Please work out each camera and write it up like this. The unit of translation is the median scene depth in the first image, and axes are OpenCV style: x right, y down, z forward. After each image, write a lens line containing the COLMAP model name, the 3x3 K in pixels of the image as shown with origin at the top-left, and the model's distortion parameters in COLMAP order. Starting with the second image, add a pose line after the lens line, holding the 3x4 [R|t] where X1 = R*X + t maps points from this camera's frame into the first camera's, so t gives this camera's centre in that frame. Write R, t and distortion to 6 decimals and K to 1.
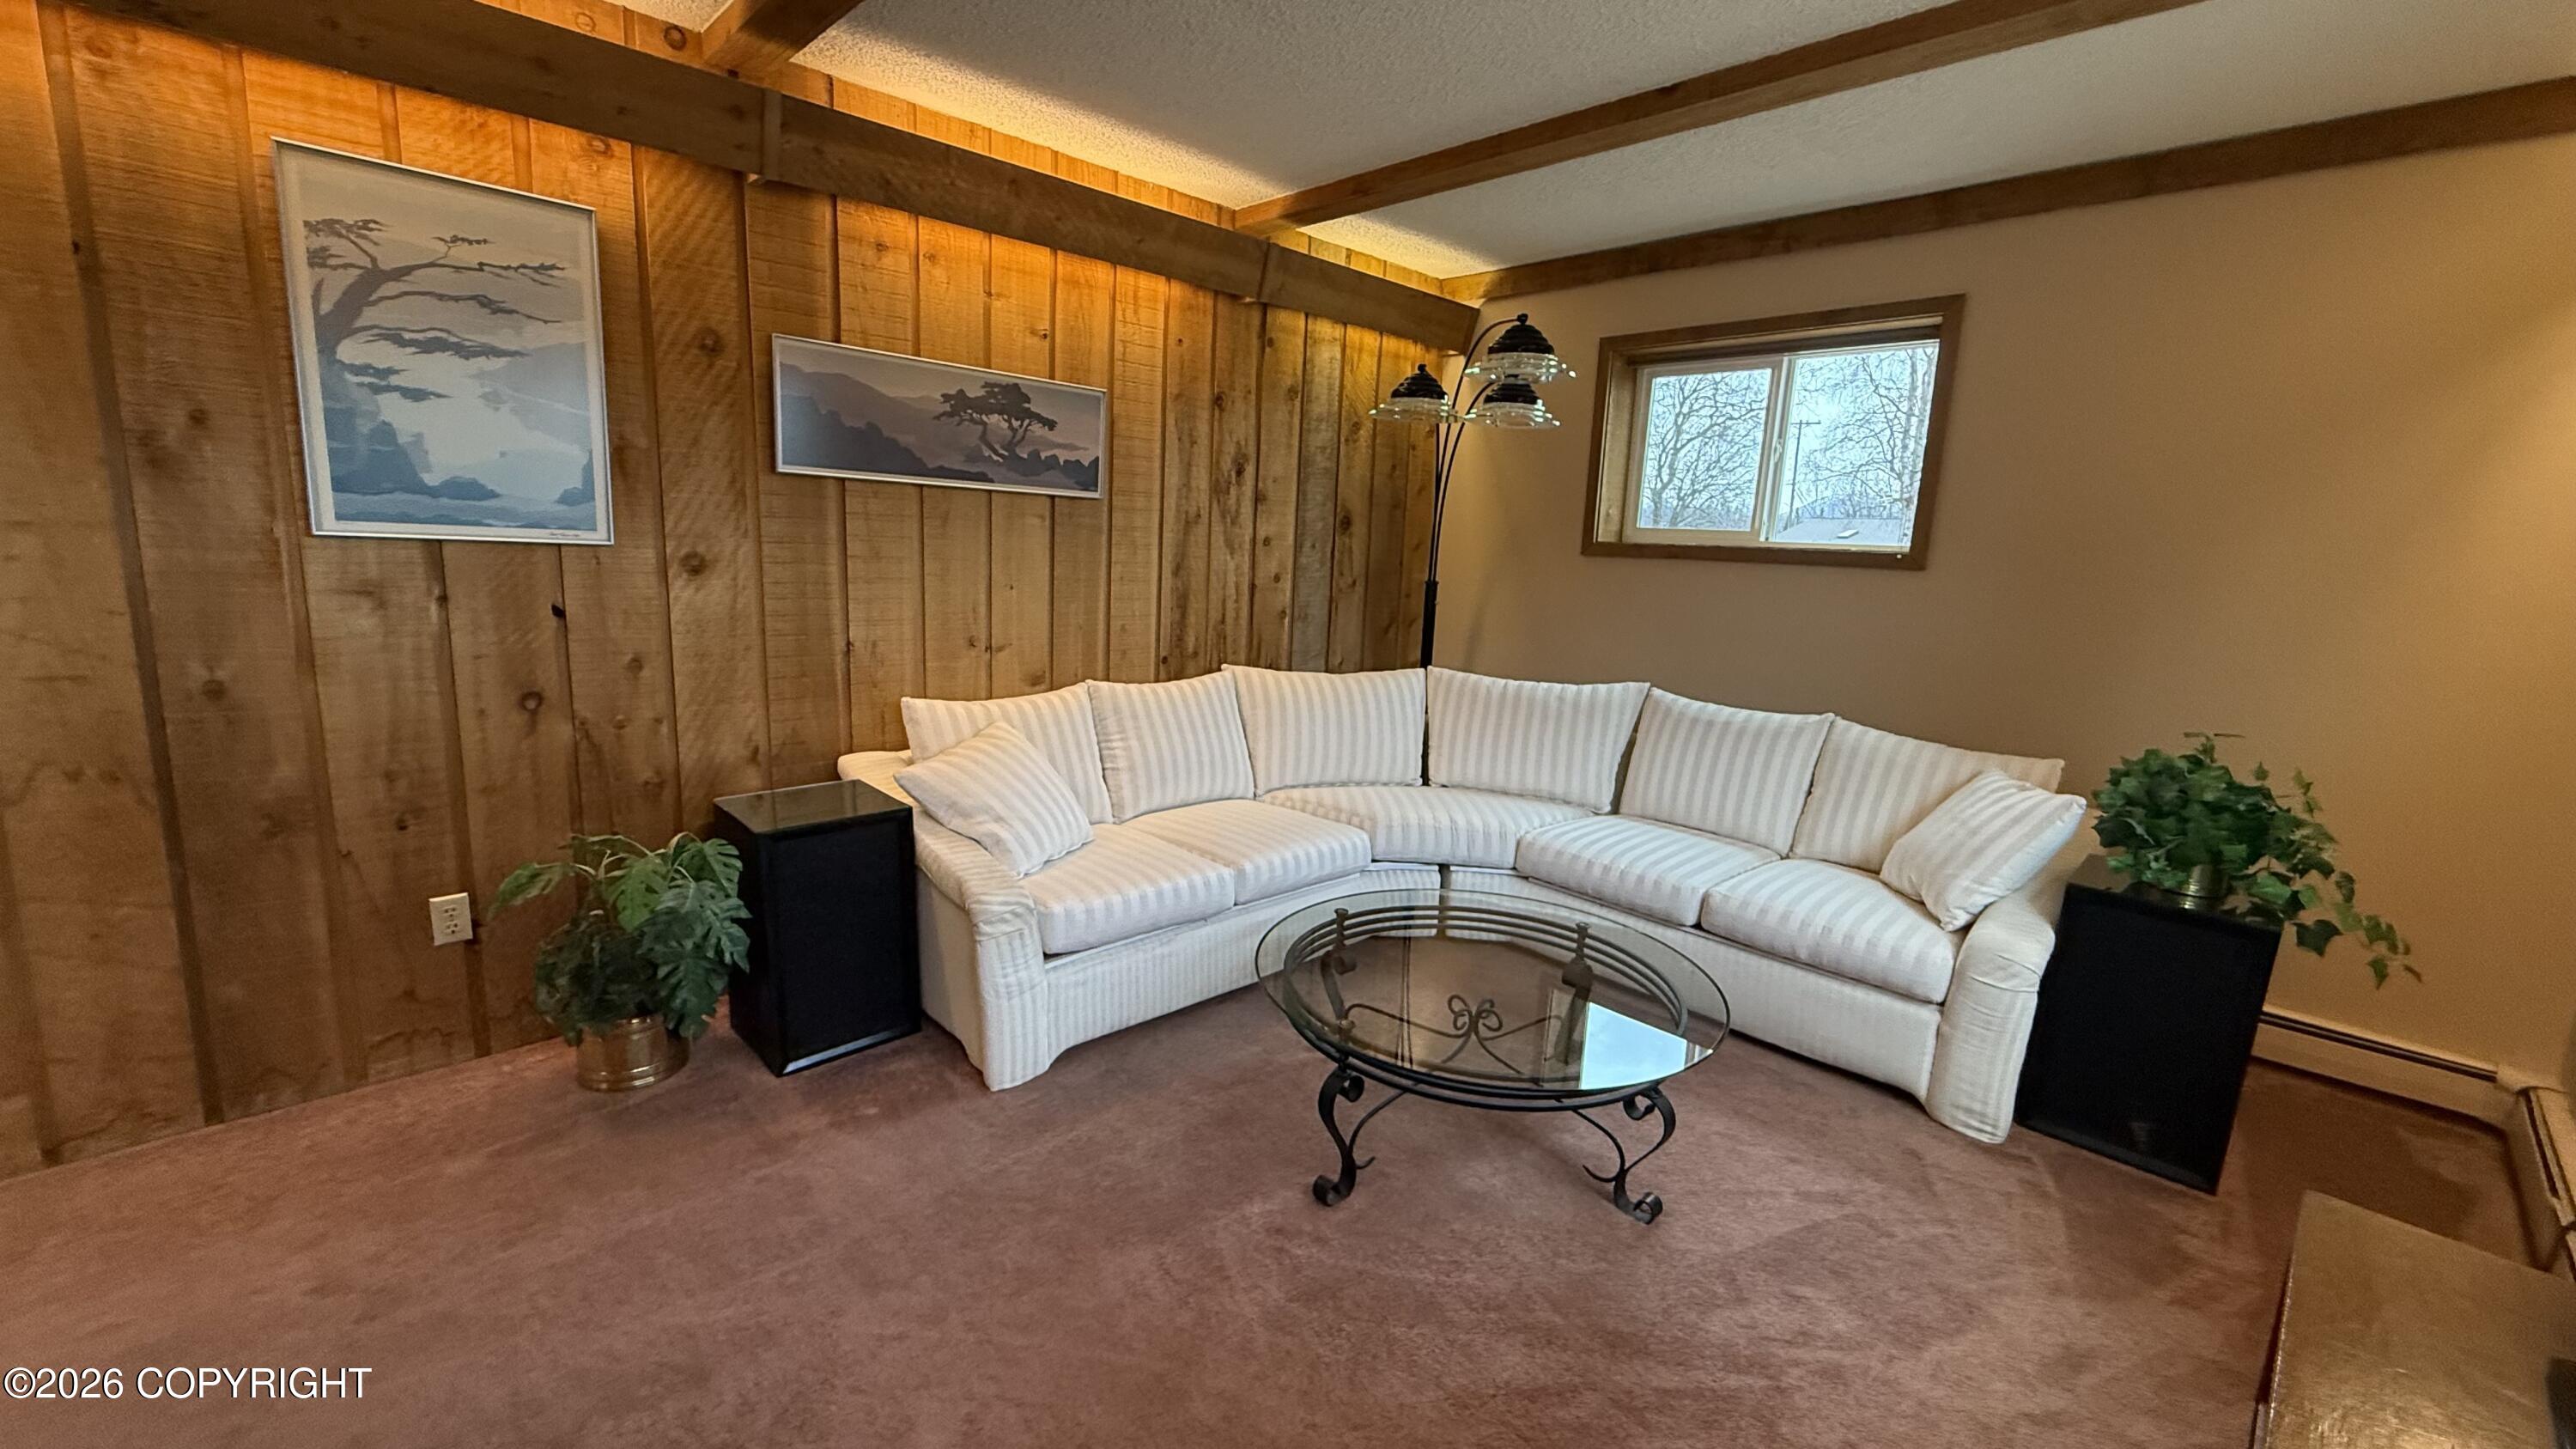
lens RADIAL K [[1022.4, 0, 1282.0], [0, 1022.4, 725.9], [0, 0, 1]] dist [-0.000573, -0.000121]
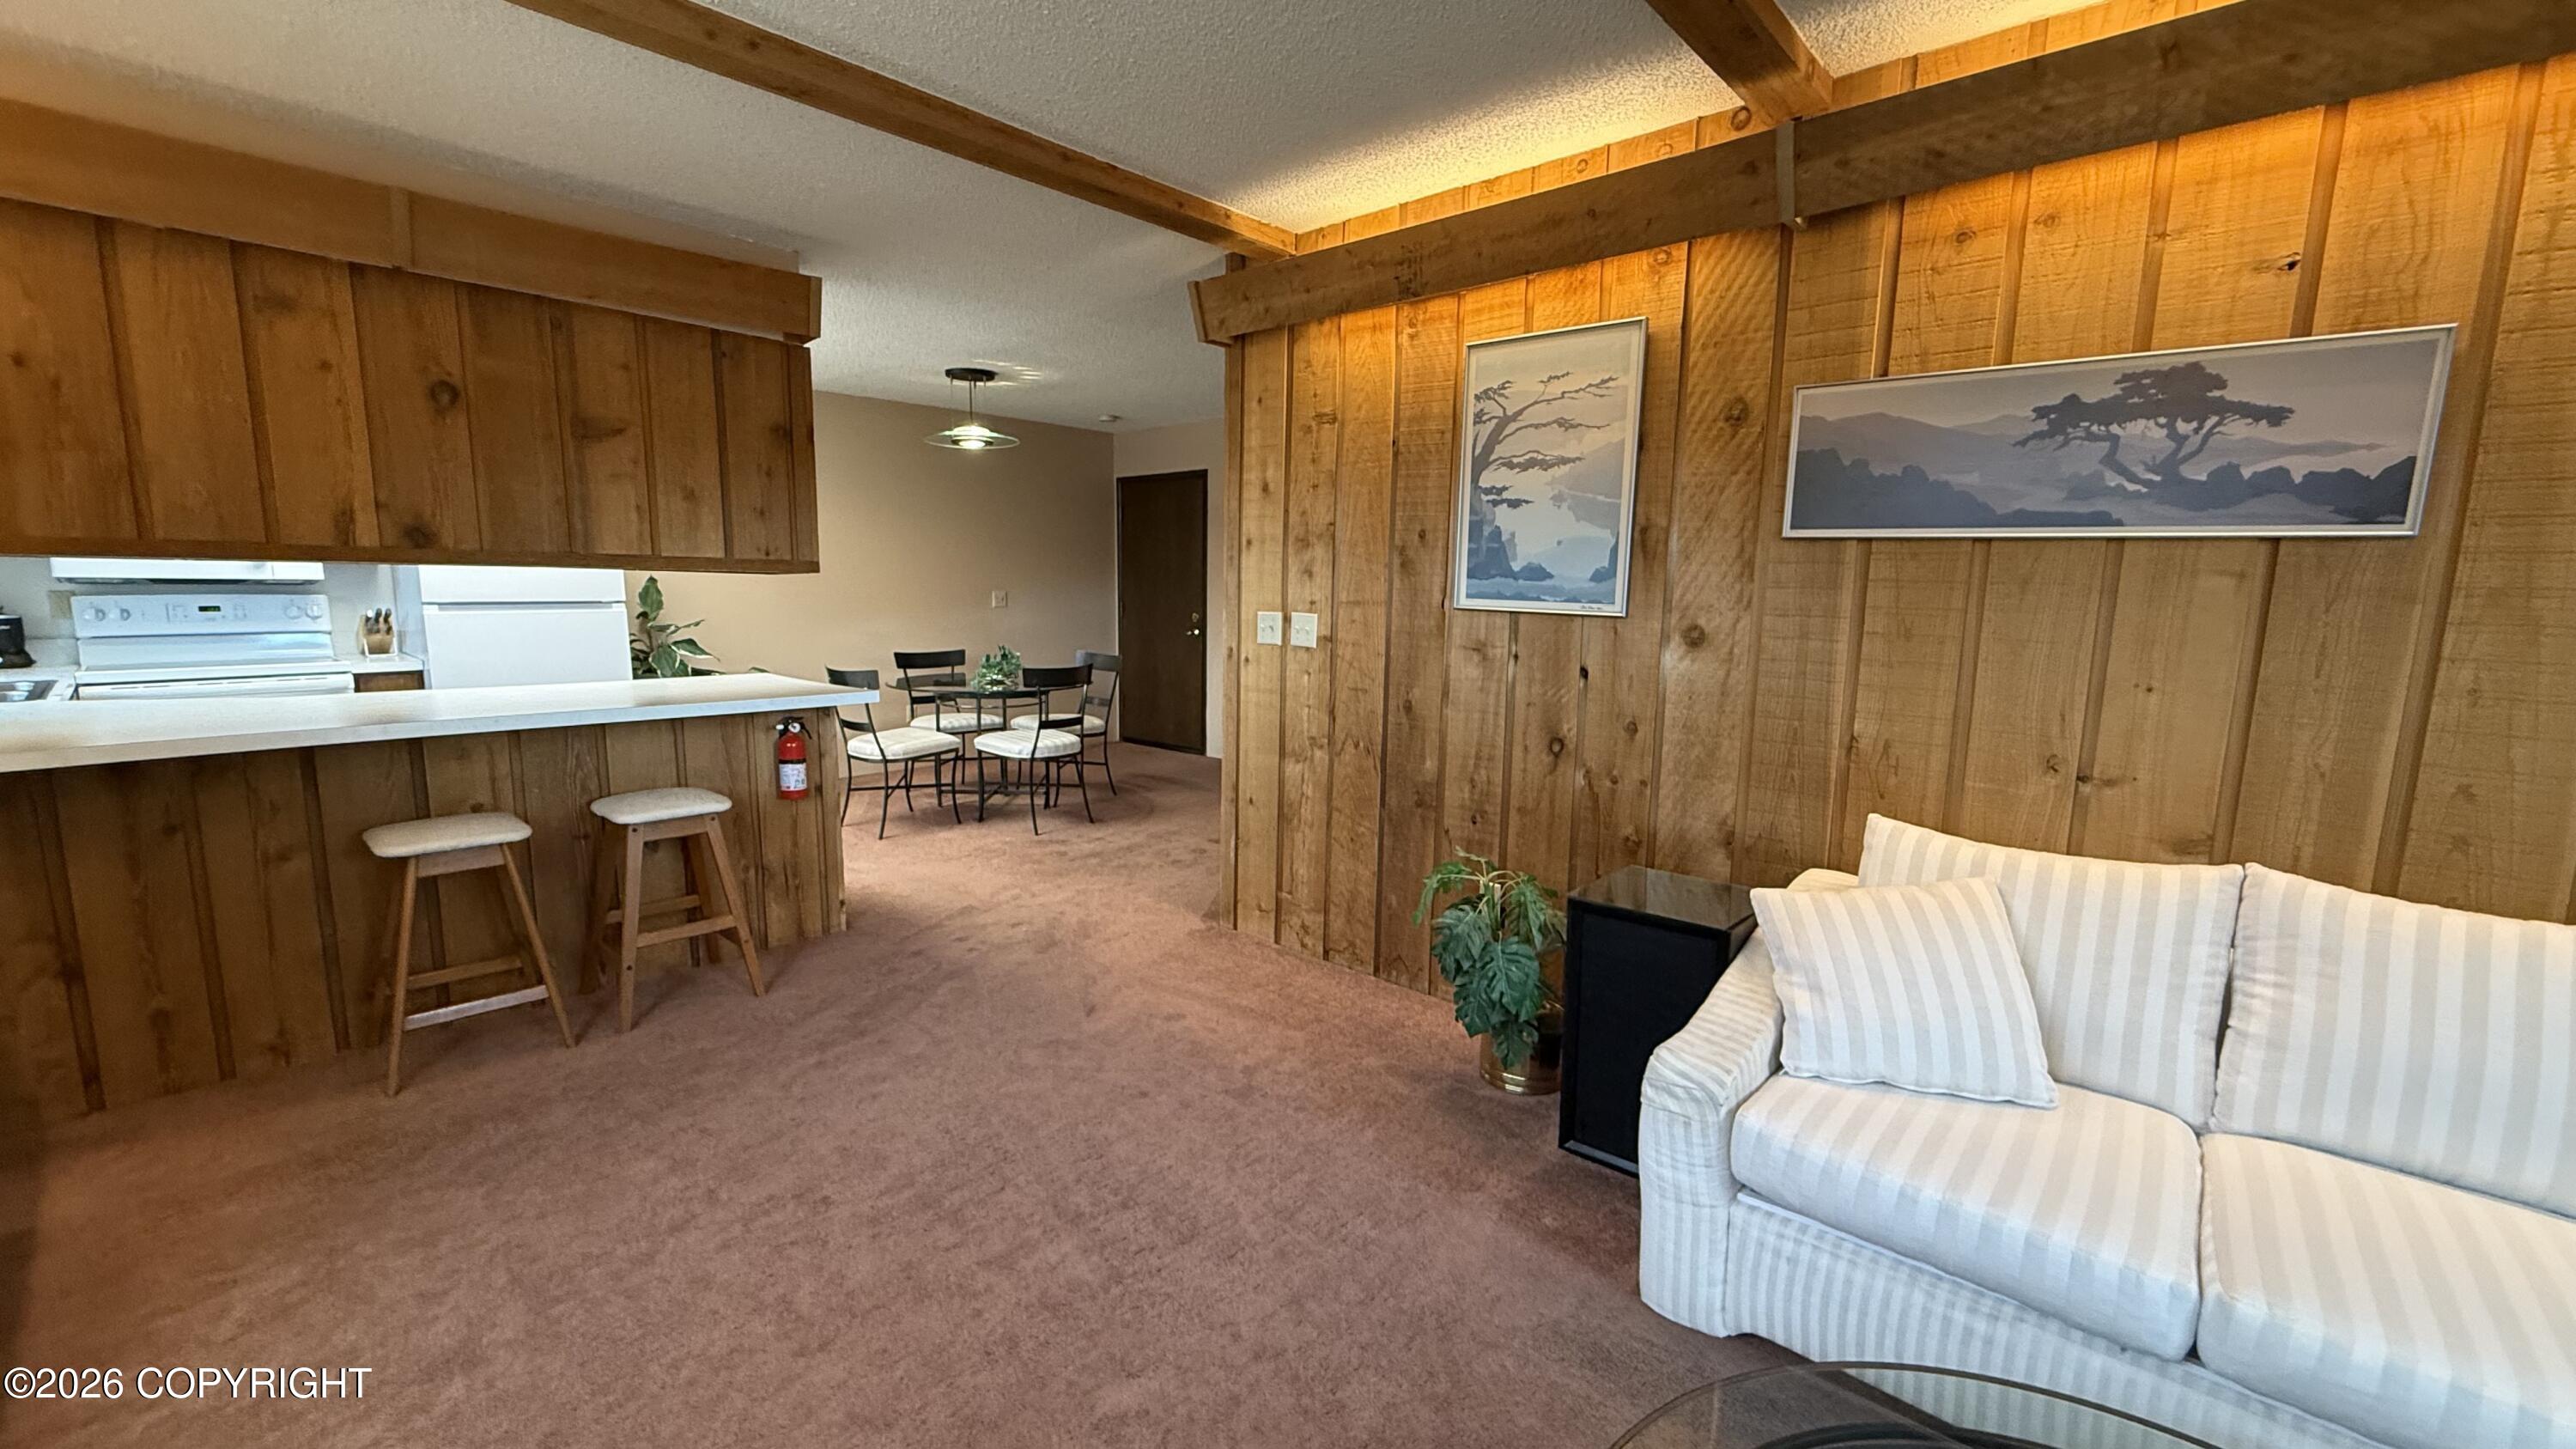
lens RADIAL K [[1022.4, 0, 1282.0], [0, 1022.4, 725.9], [0, 0, 1]] dist [-0.000573, -0.000121]
pose [[0.071087, 0.099069, -0.992538, 0.395047], [-0.192964, 0.977624, 0.083760, -0.078292], [0.978627, 0.185569, 0.088613, 0.529460]]
